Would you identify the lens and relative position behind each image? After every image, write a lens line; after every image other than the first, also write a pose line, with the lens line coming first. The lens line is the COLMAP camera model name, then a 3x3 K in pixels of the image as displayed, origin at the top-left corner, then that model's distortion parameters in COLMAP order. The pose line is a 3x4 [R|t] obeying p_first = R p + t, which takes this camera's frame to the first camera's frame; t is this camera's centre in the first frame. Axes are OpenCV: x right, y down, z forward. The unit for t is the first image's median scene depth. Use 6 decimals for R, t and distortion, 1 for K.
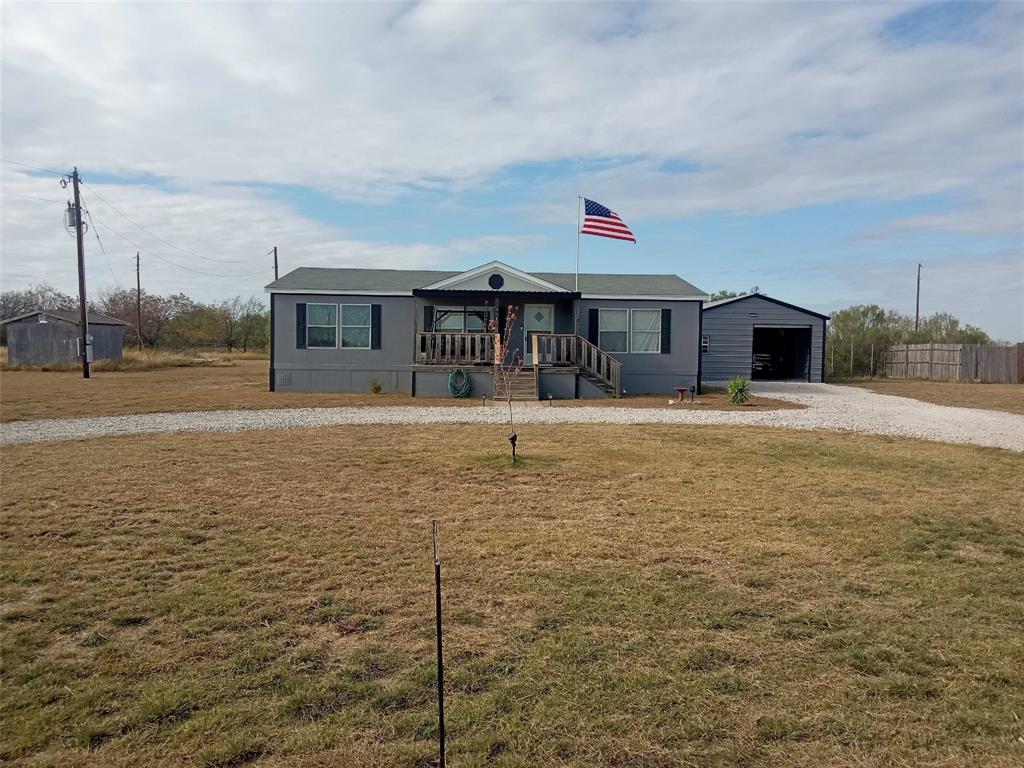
lens RADIAL K [[936.6, 0, 475.9], [0, 936.6, 387.2], [0, 0, 1]] dist [0.045673, -0.002214]
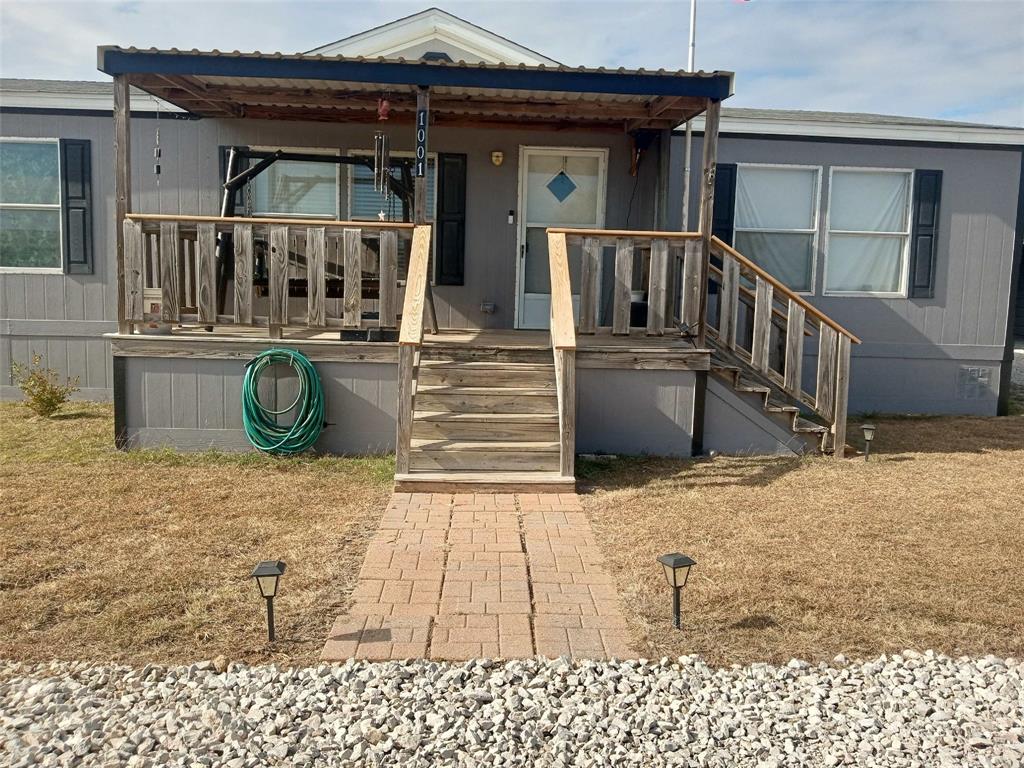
lens RADIAL K [[856.2, 0, 512.0], [0, 856.2, 384.0], [0, 0, 1]] dist [-0.004125, -0.003426]
pose [[0.998655, 0.006876, 0.051395, 0.033700], [-0.011177, 0.996414, 0.083866, -0.029182], [-0.050634, -0.084327, 0.995151, 0.685741]]
